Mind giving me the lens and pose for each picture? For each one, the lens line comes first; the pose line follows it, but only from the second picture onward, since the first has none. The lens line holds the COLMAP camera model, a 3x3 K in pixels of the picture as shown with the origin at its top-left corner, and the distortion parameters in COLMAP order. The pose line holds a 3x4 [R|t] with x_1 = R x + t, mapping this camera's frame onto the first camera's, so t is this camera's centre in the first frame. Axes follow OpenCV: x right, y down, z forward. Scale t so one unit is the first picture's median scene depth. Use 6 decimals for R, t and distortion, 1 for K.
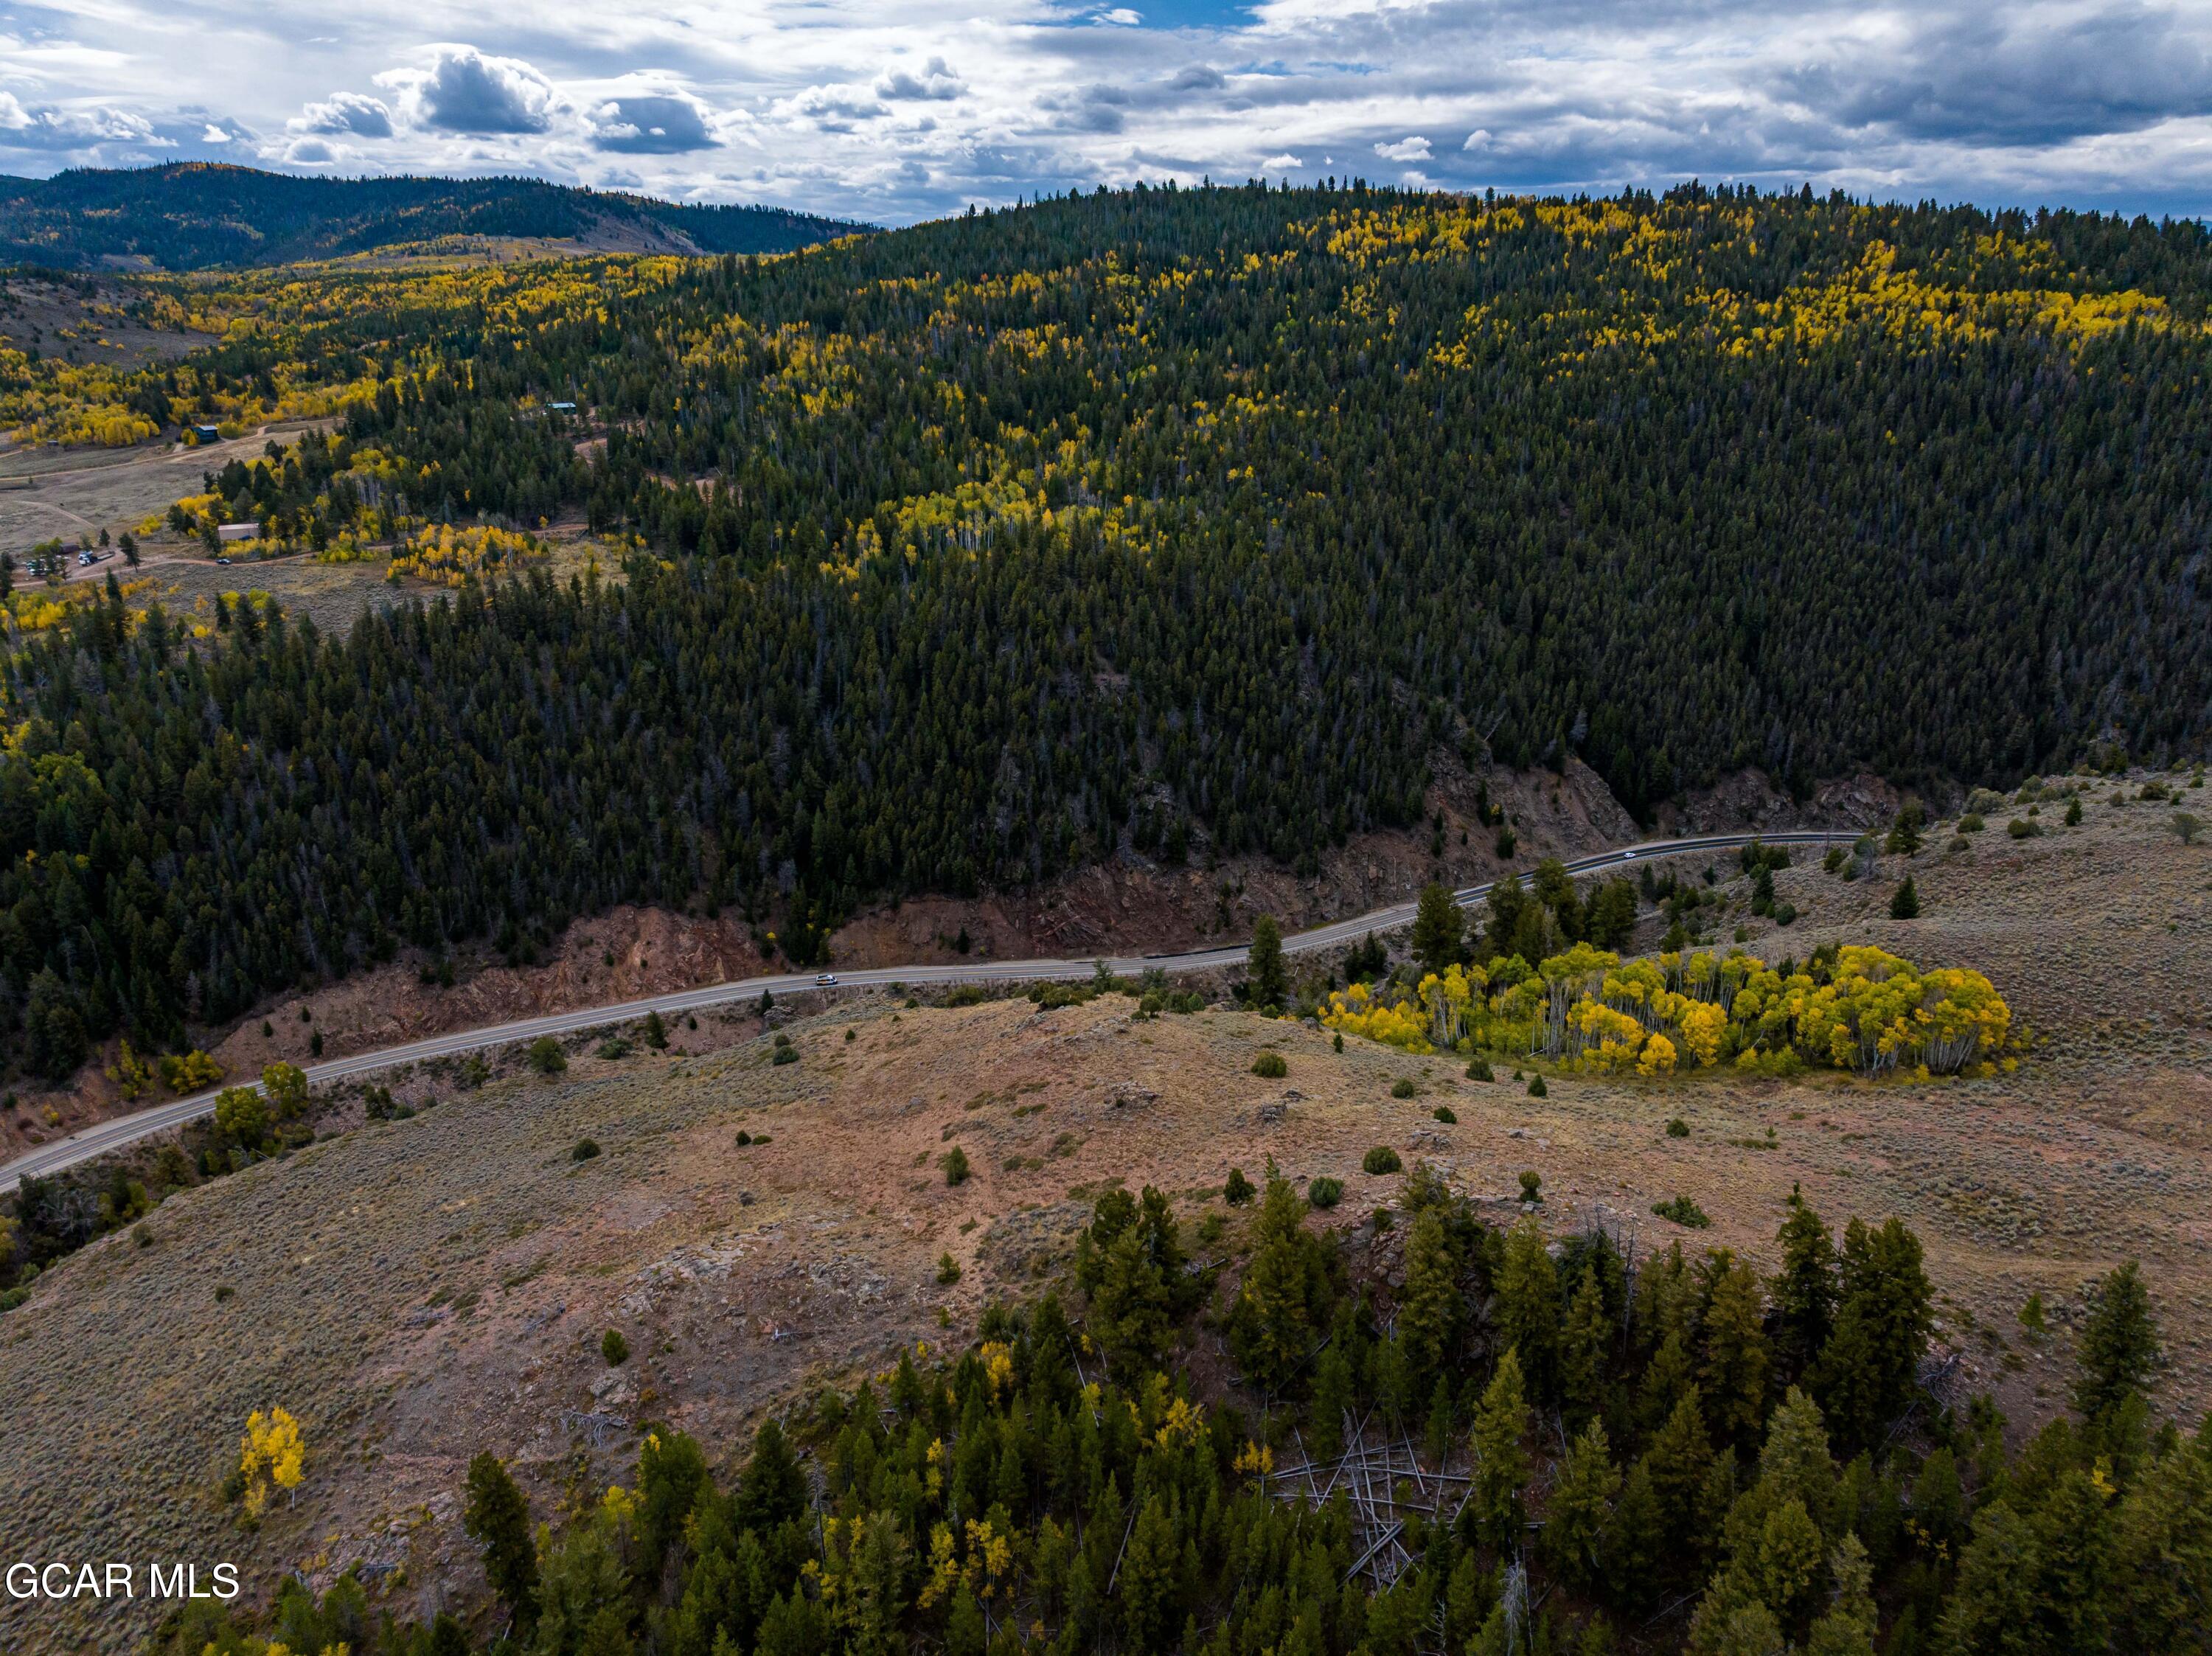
lens RADIAL K [[1556.1, 0, 1116.3], [0, 1556.1, 815.5], [0, 0, 1]] dist [-0.040820, 0.006400]
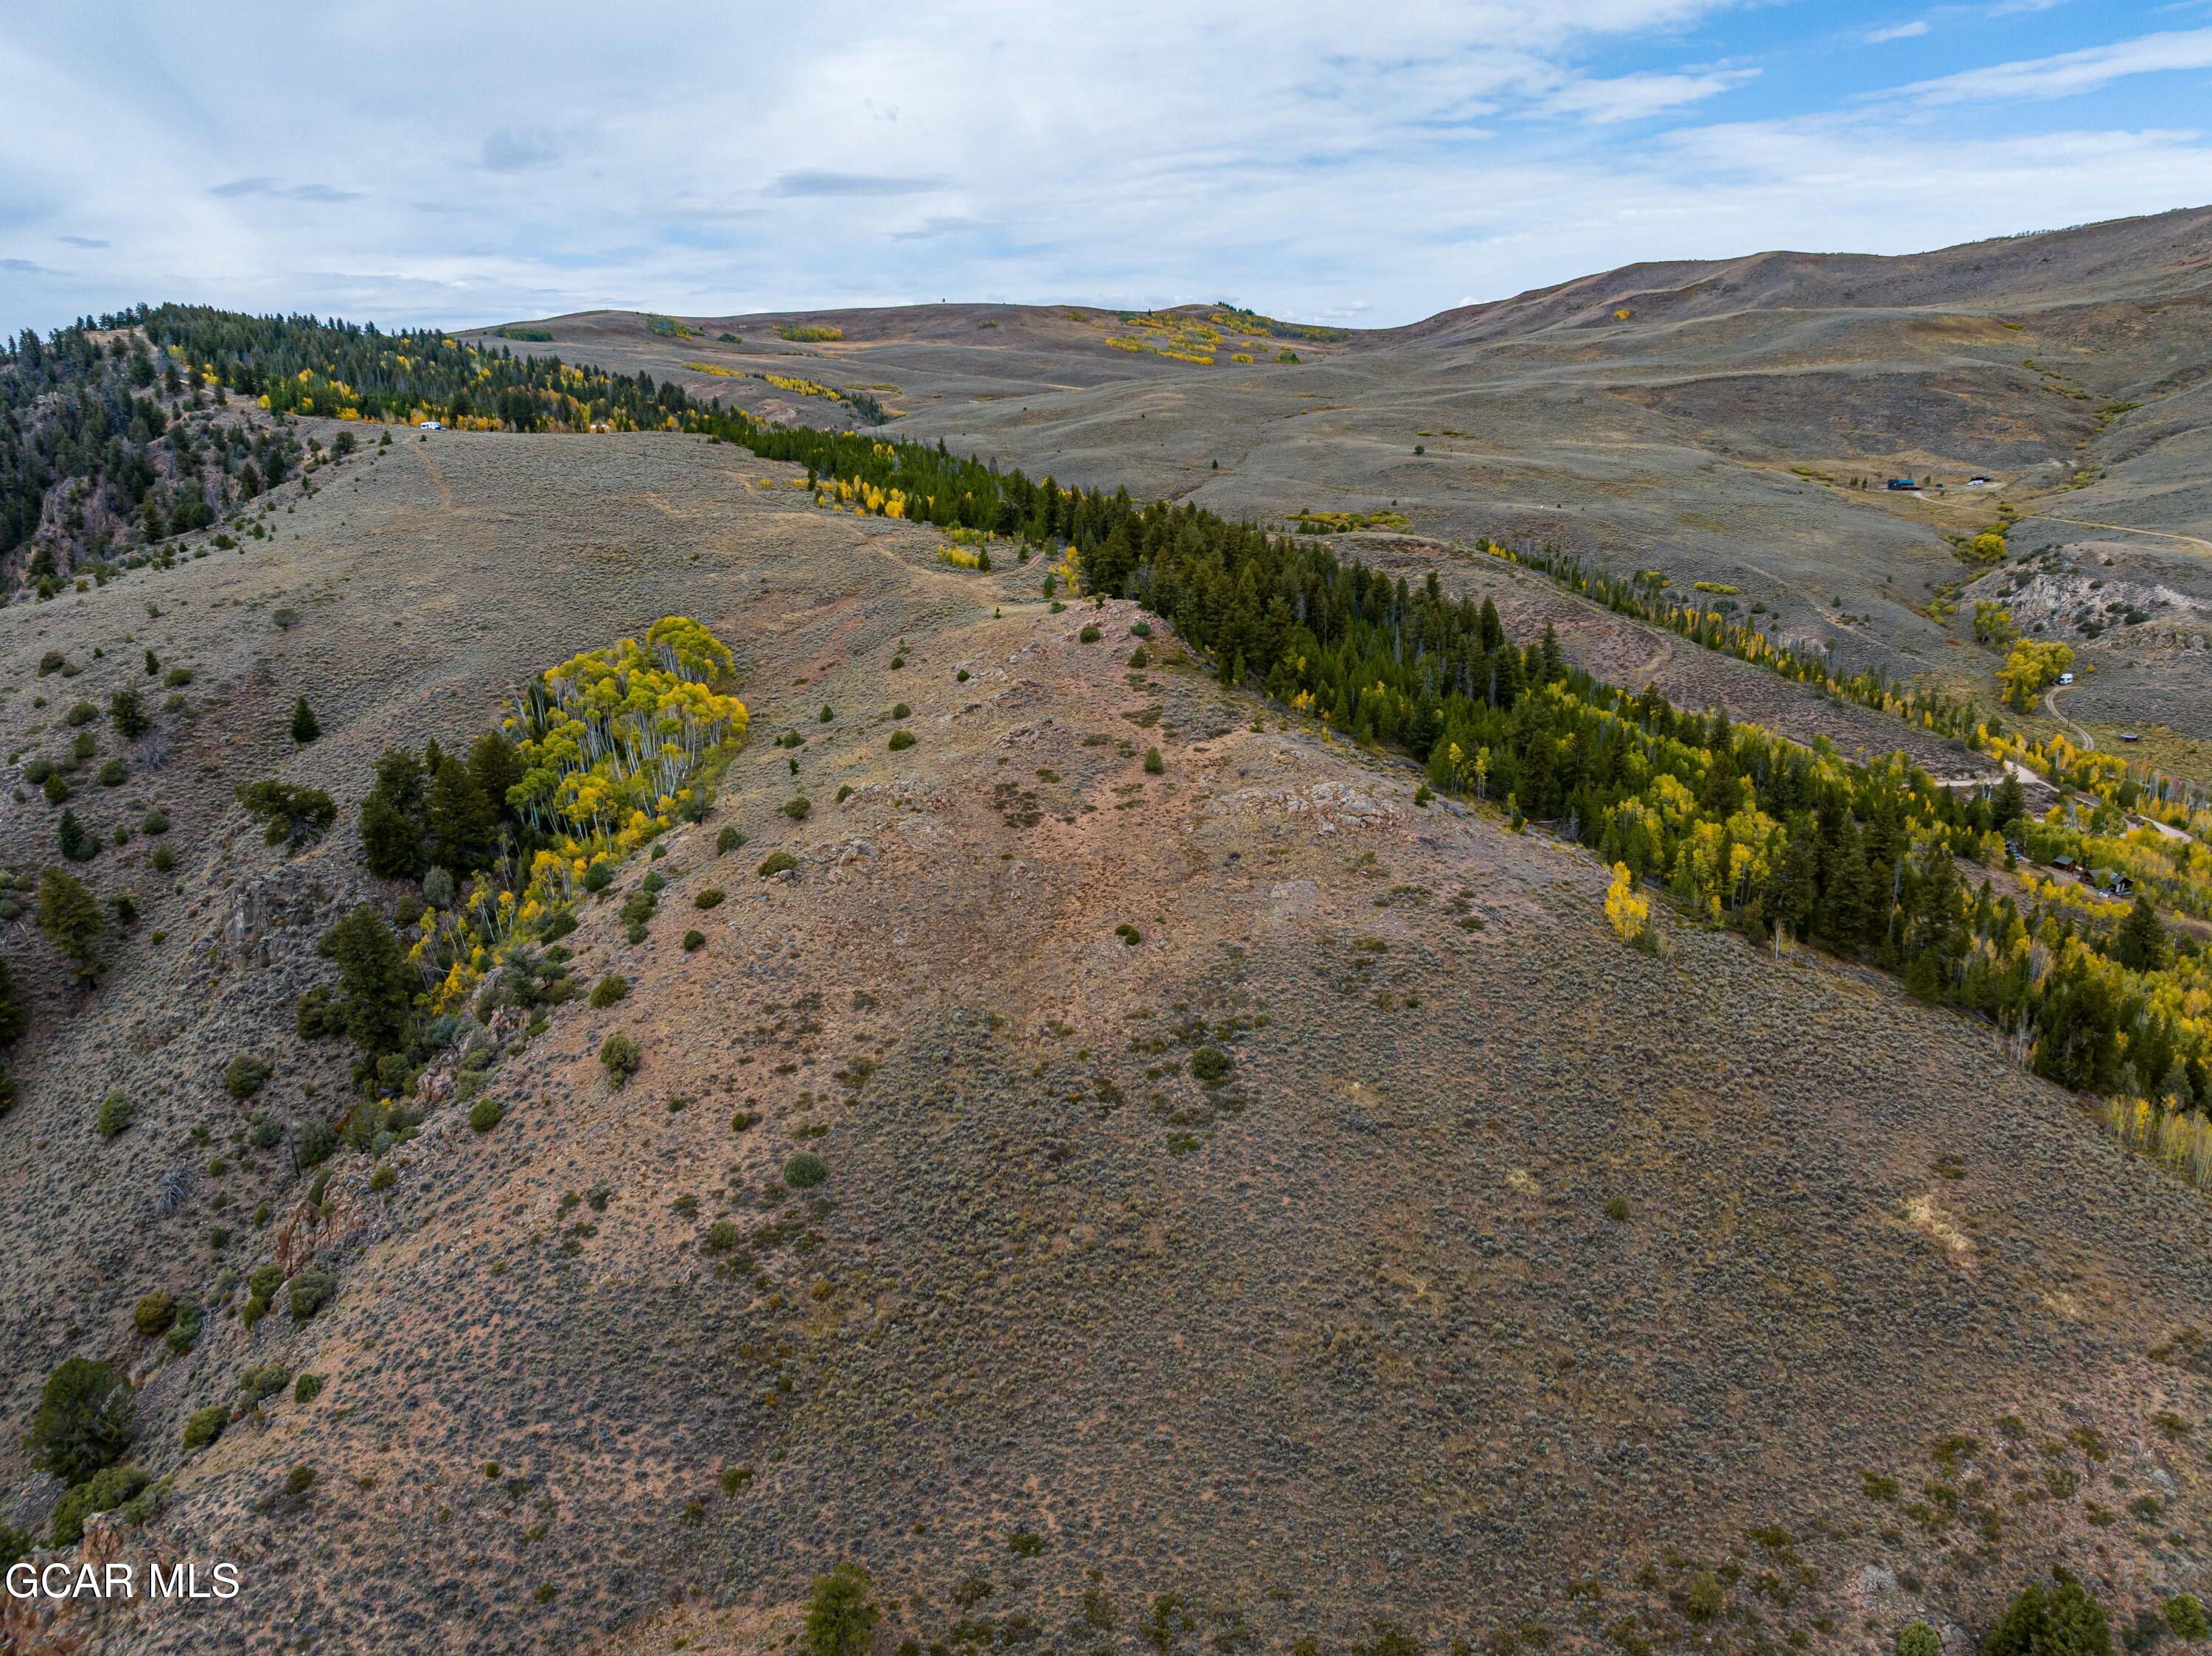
lens RADIAL K [[1556.1, 0, 1119.4], [0, 1556.1, 812.6], [0, 0, 1]] dist [-0.040820, 0.006400]
pose [[-0.607147, -0.202193, 0.768434, -0.388772], [0.261321, 0.862477, 0.433410, -0.114897], [-0.750389, 0.463952, -0.470813, 0.571085]]
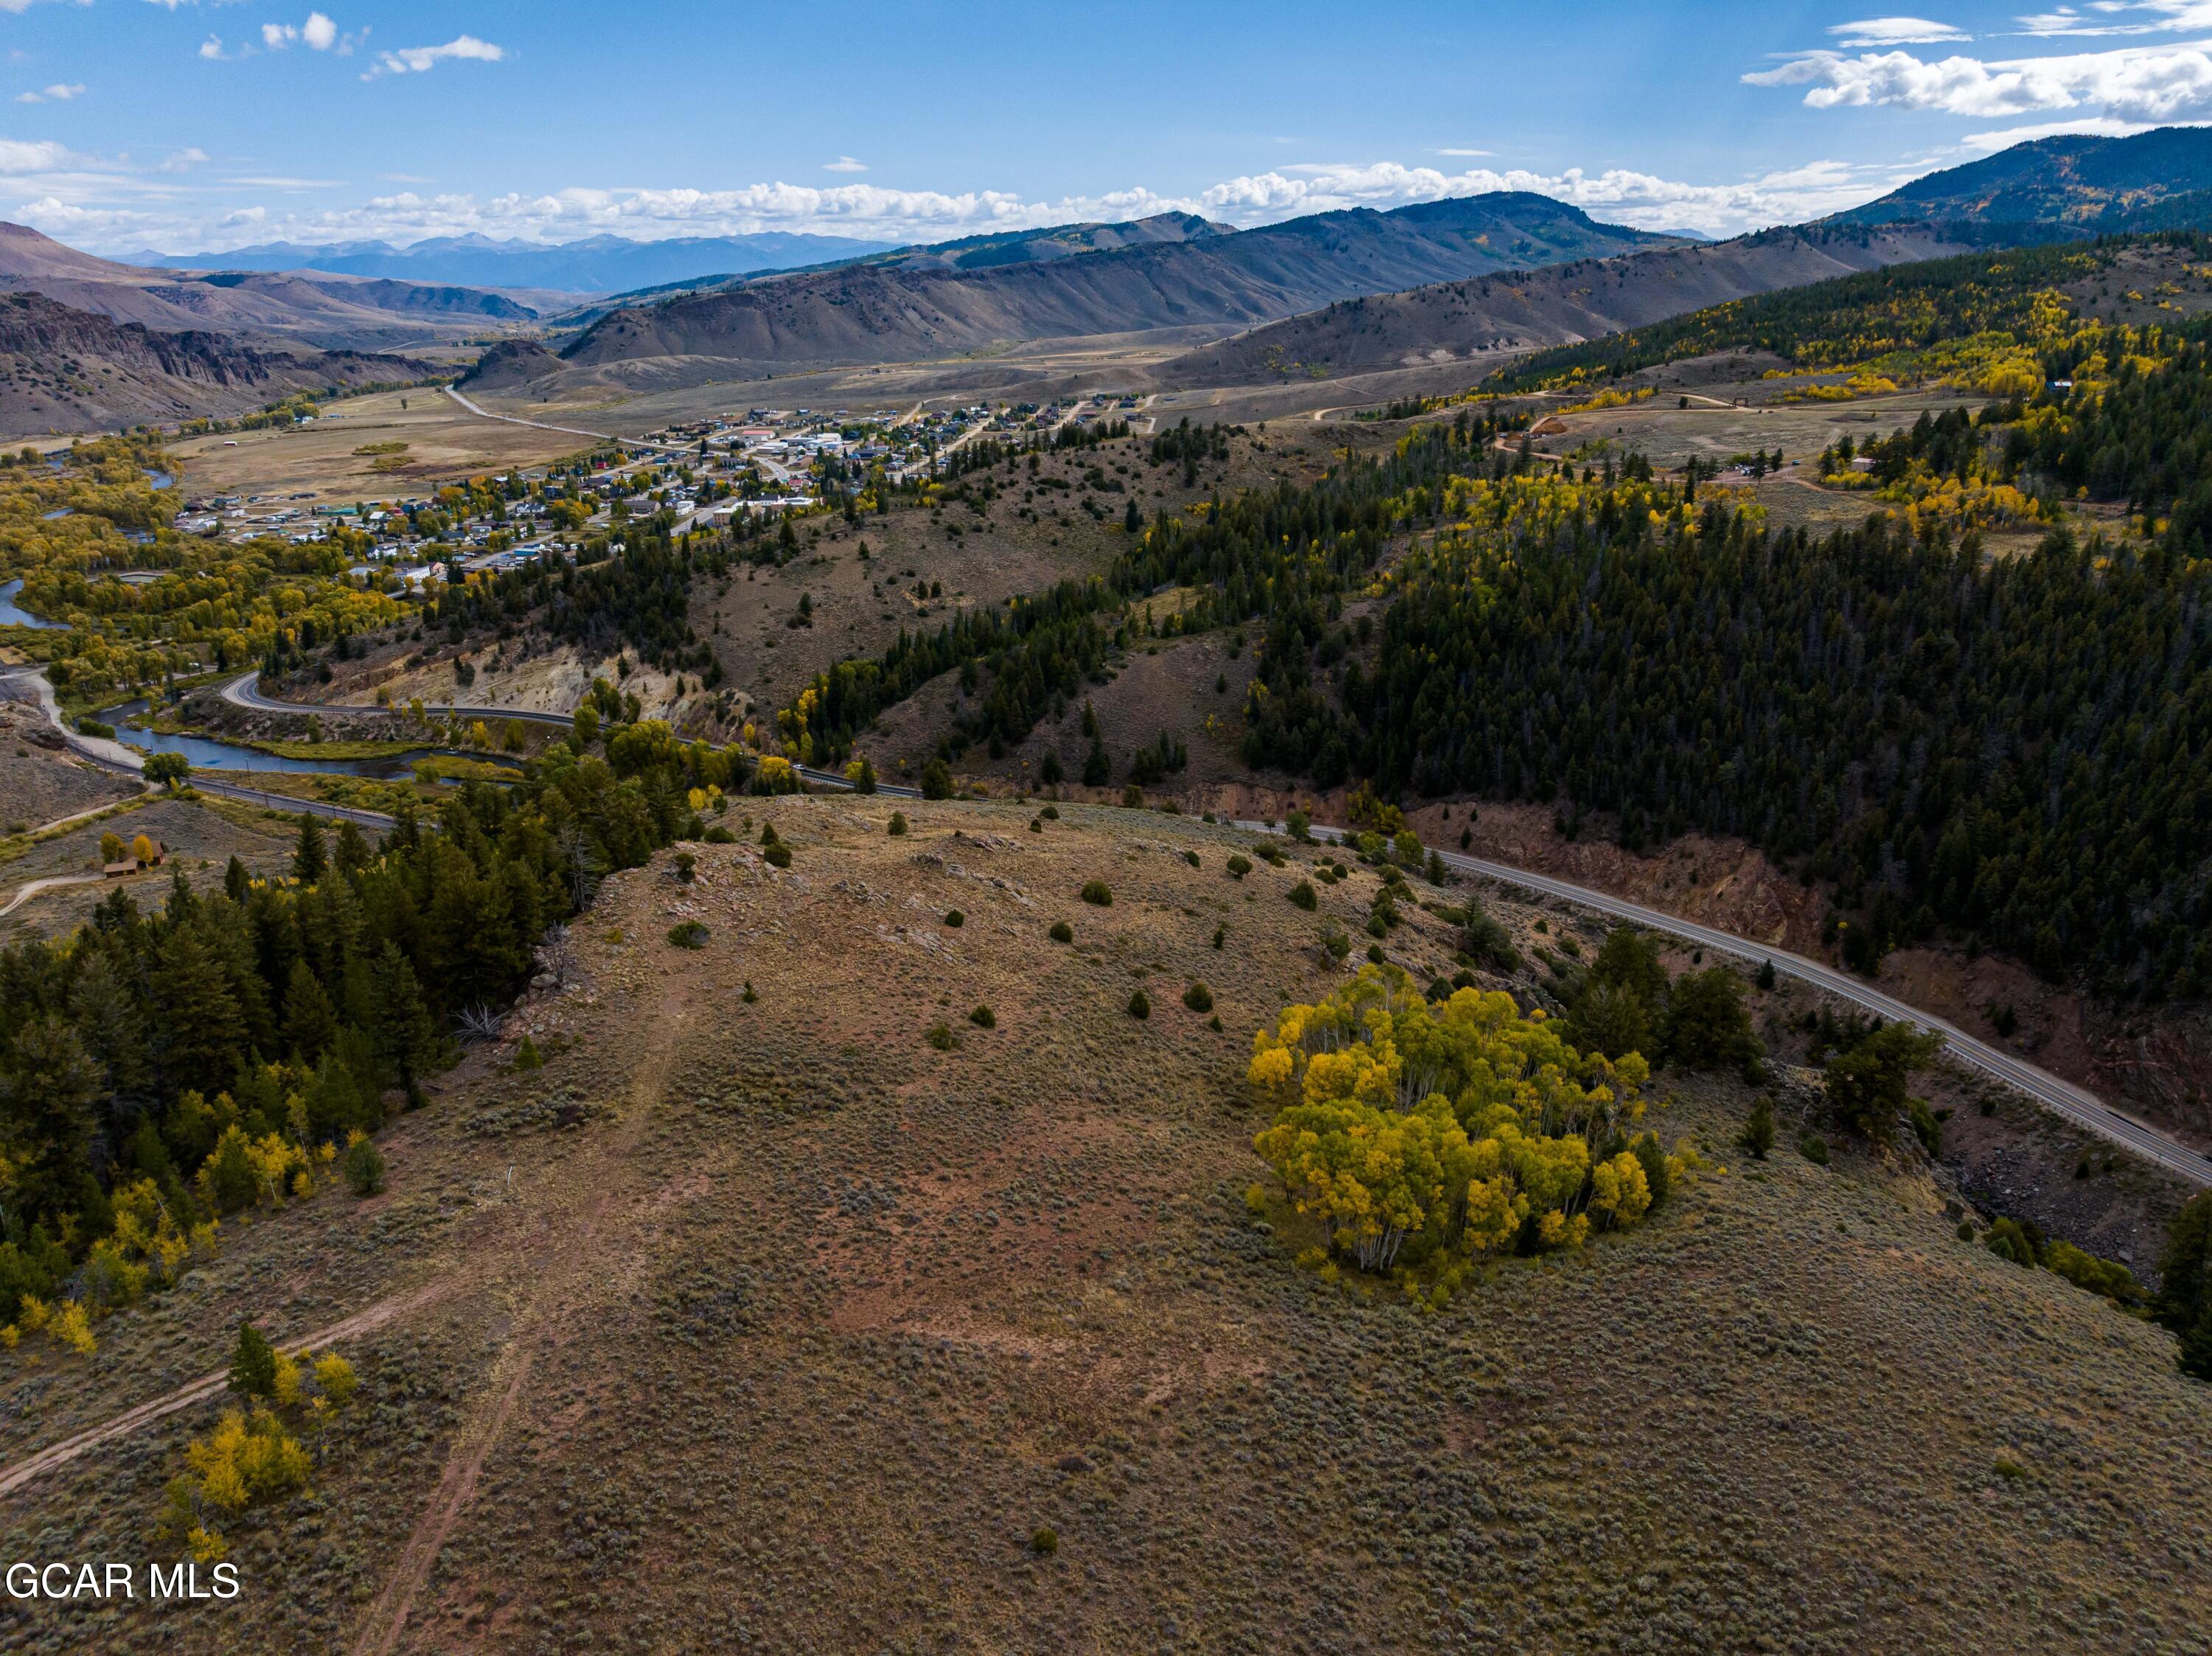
lens RADIAL K [[1556.1, 0, 1116.1], [0, 1556.1, 821.6], [0, 0, 1]] dist [-0.040820, 0.006400]
pose [[0.258745, 0.315175, -0.913081, 0.417744], [-0.298787, 0.925027, 0.234630, -0.056927], [0.918574, 0.212107, 0.333516, 0.239775]]
